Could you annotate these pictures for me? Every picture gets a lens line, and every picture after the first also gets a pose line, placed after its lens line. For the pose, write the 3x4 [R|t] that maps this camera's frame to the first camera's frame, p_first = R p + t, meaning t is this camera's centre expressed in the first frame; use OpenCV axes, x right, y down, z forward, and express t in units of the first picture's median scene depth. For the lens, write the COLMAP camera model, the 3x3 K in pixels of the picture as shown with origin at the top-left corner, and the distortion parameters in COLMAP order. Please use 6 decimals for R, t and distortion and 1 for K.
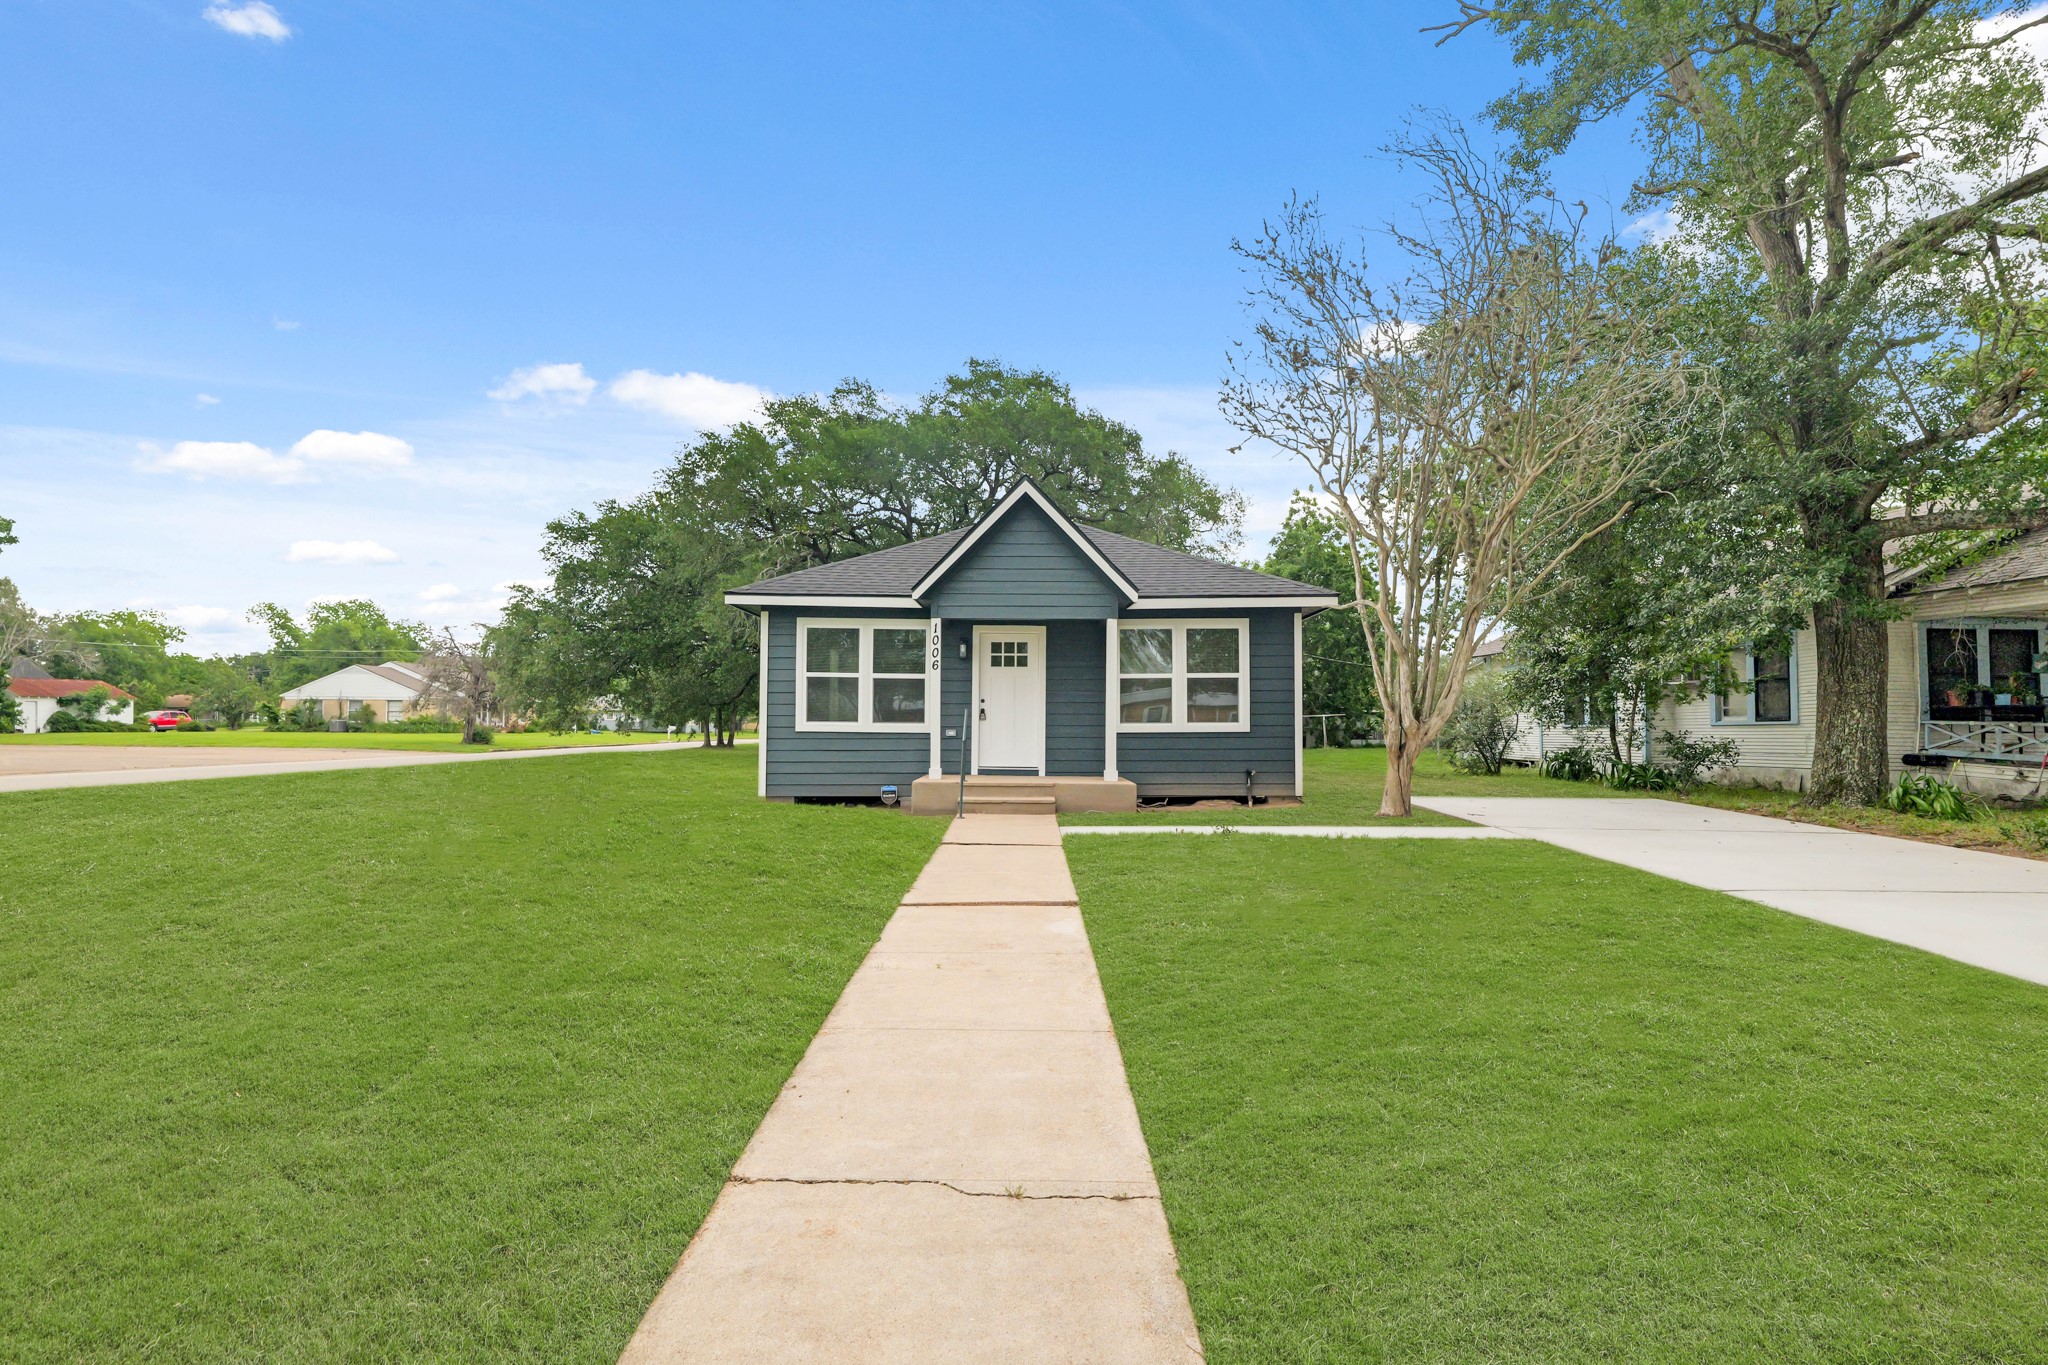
lens RADIAL K [[959.6, 0, 1018.5], [0, 959.6, 689.9], [0, 0, 1]] dist [0.011610, -0.000525]
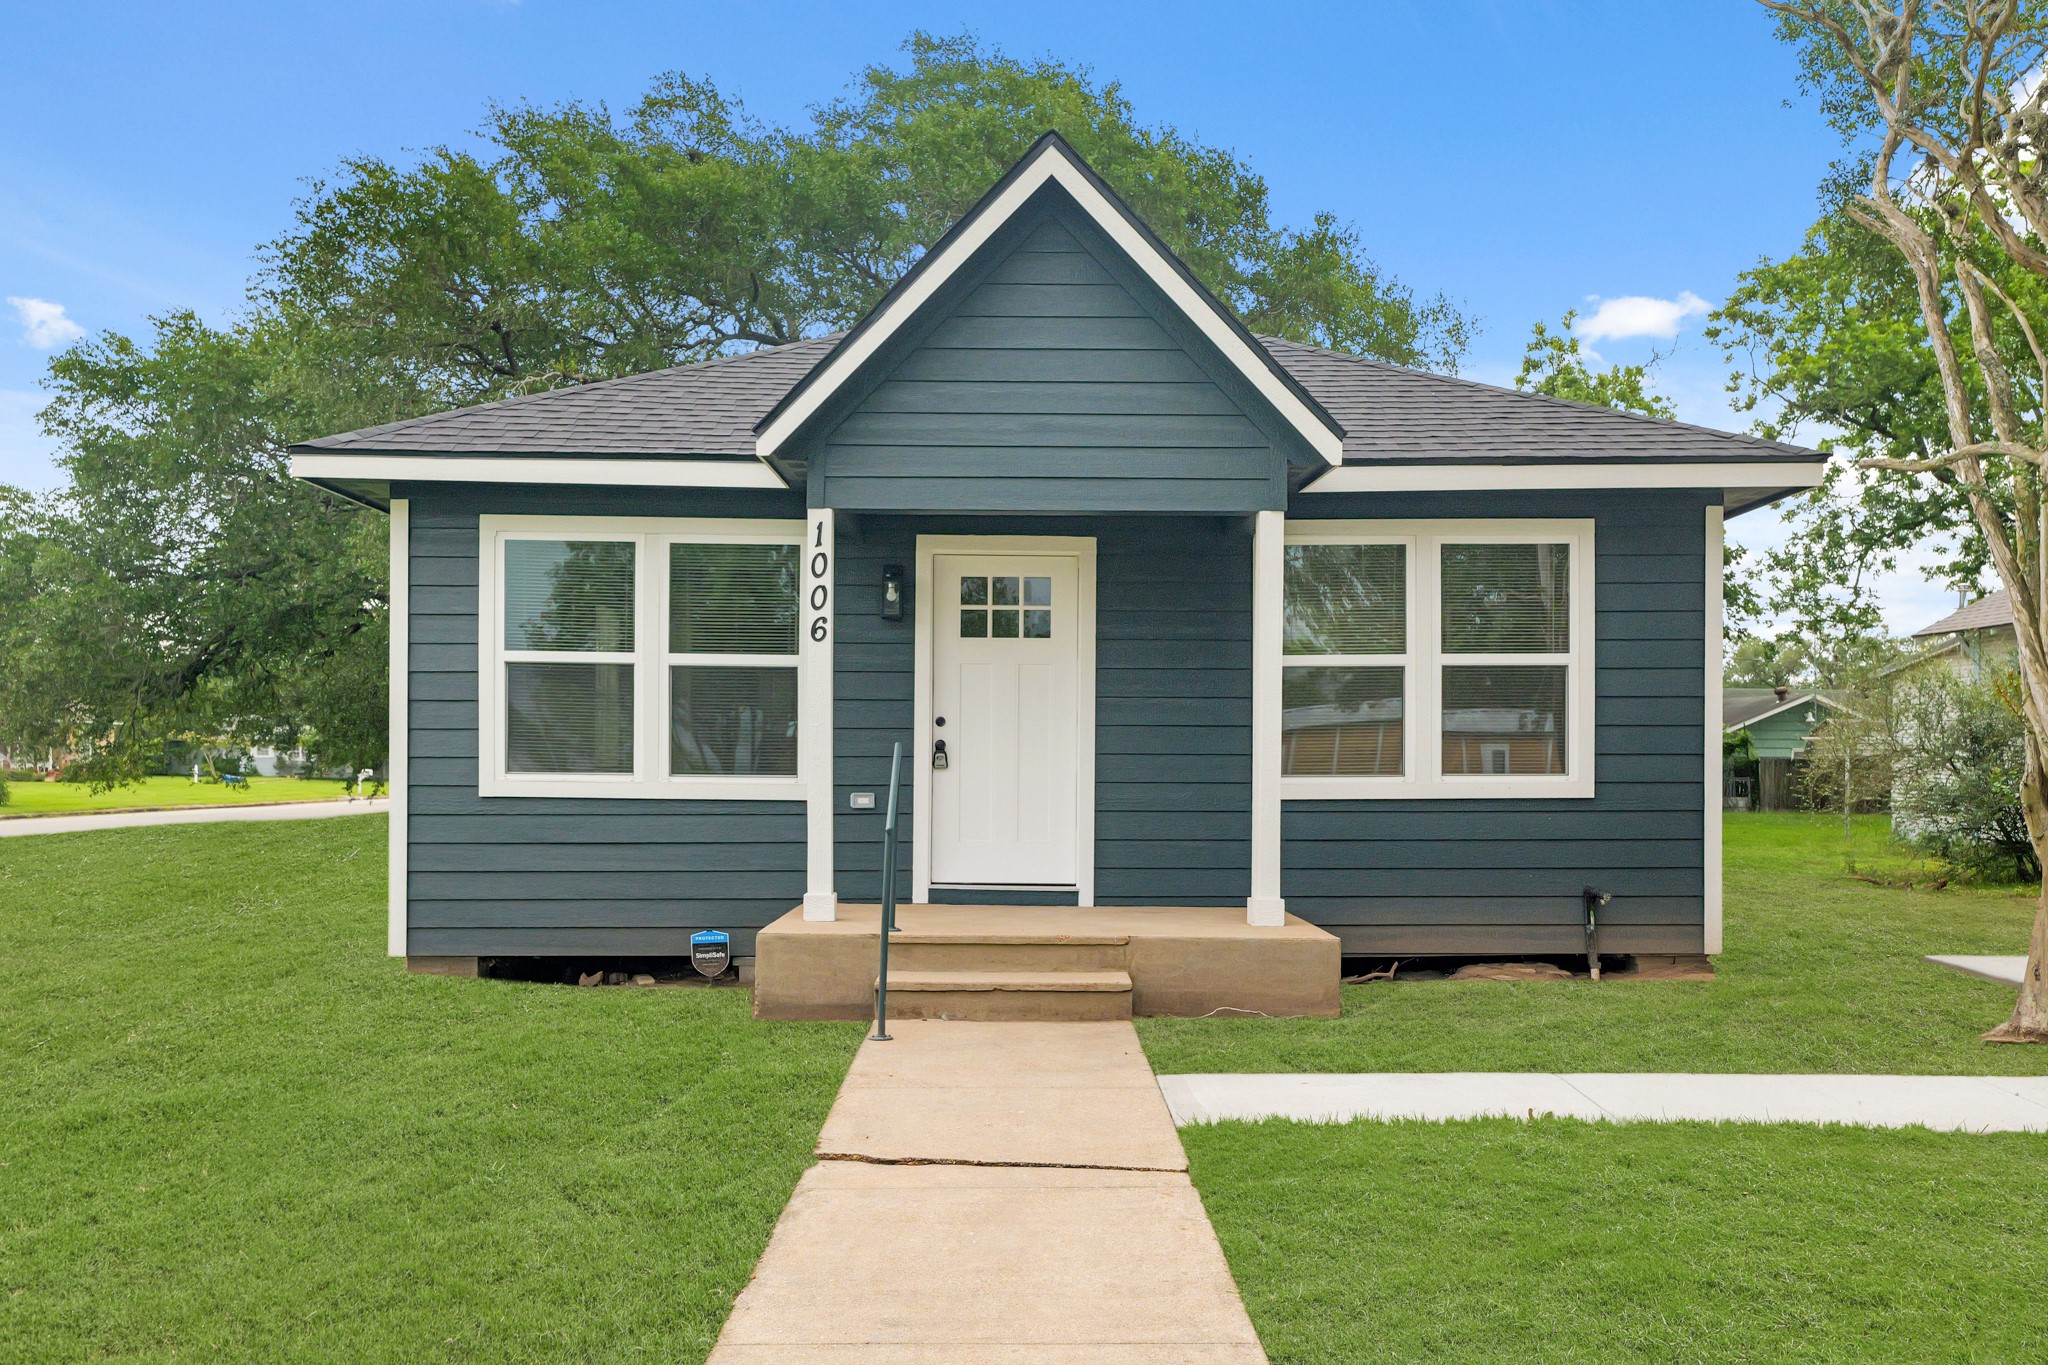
lens RADIAL K [[1655.9, 0, 1023.3], [0, 1655.9, 759.7], [0, 0, 1]] dist [-0.001020, -0.000283]
pose [[0.999927, 0.000546, 0.012106, -0.010683], [-0.000946, 0.999451, 0.033118, 0.004441], [-0.012081, -0.033127, 0.999378, 0.297930]]
